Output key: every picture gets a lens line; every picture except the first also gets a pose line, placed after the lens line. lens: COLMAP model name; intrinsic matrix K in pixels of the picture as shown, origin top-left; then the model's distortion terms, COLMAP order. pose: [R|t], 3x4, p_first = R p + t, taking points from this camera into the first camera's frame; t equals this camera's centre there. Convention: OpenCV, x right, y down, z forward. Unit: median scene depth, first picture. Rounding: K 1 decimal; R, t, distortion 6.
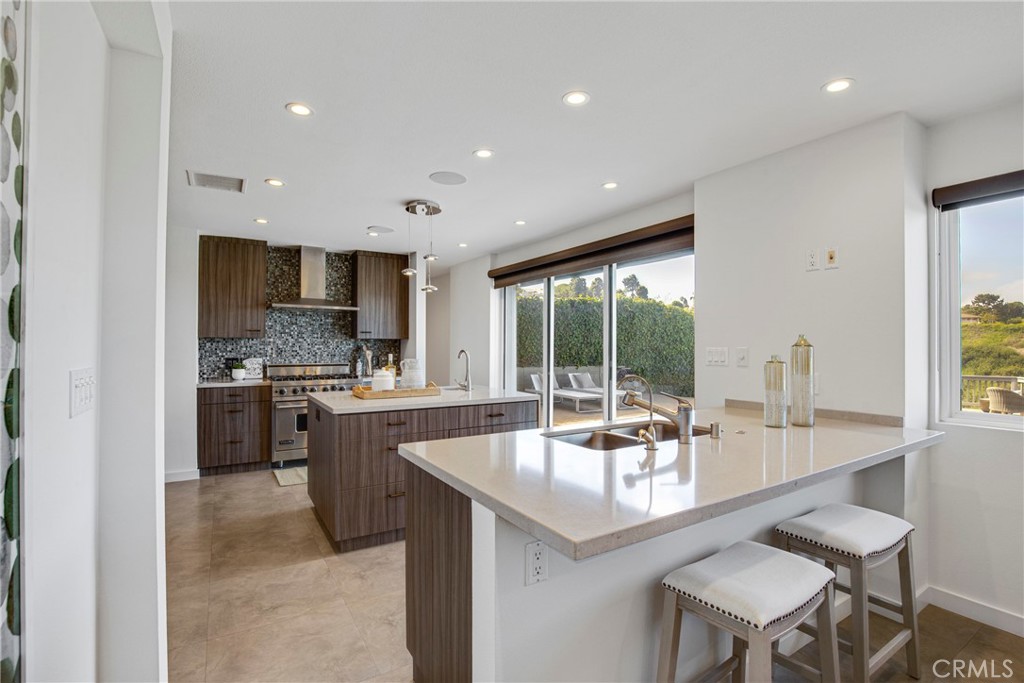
lens RADIAL K [[475.4, 0, 520.1], [0, 475.4, 339.1], [0, 0, 1]] dist [-0.029920, 0.000240]
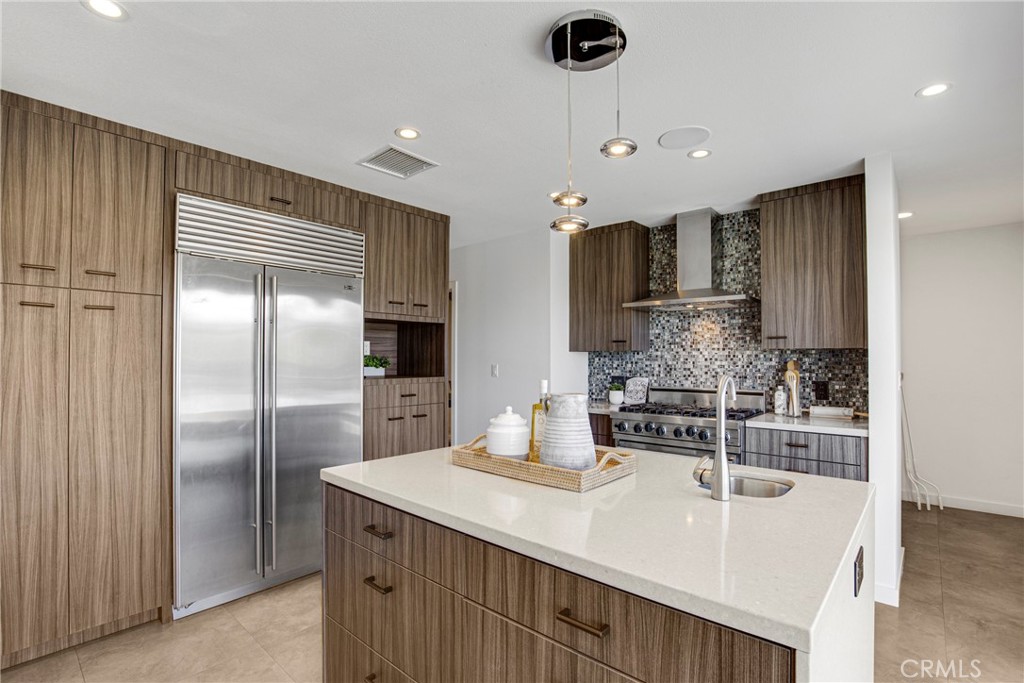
lens RADIAL K [[483.3, 0, 514.9], [0, 483.3, 352.9], [0, 0, 1]] dist [-0.036123, 0.000542]
pose [[0.272488, -0.011965, -0.962085, 0.134318], [0.011170, 0.999895, -0.009272, 0.005496], [0.962094, -0.008220, 0.272593, 0.585883]]
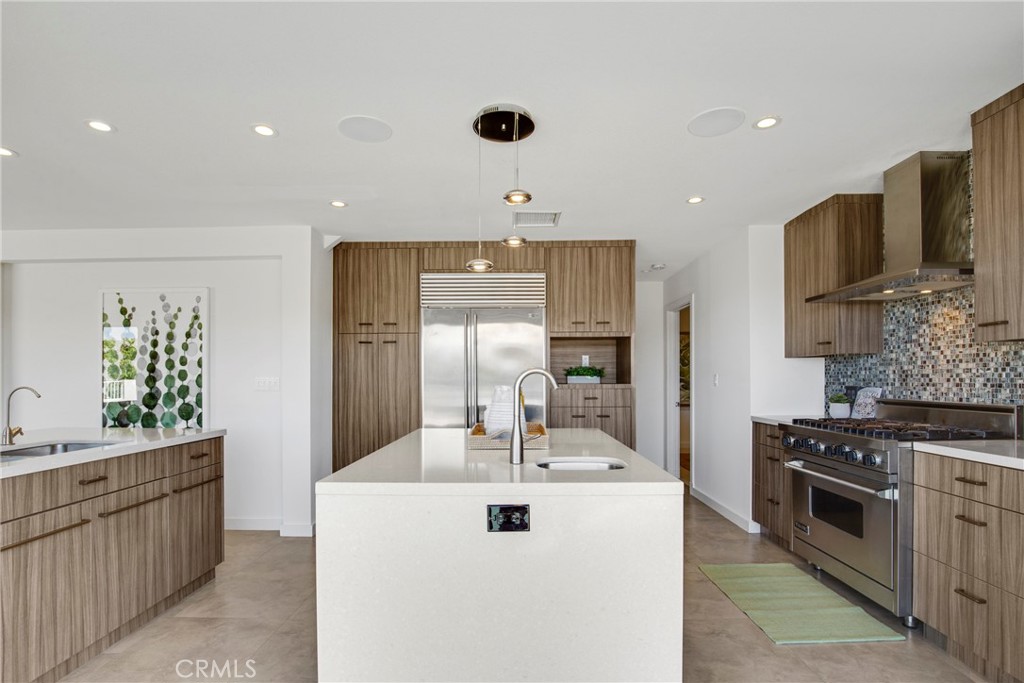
lens RADIAL K [[477.7, 0, 511.5], [0, 477.7, 379.6], [0, 0, 1]] dist [-0.019109, 0.000610]
pose [[-0.545576, 0.002525, -0.838057, 0.192771], [0.014354, 0.999877, -0.006332, 0.027374], [0.837938, -0.015484, -0.545545, 0.934136]]
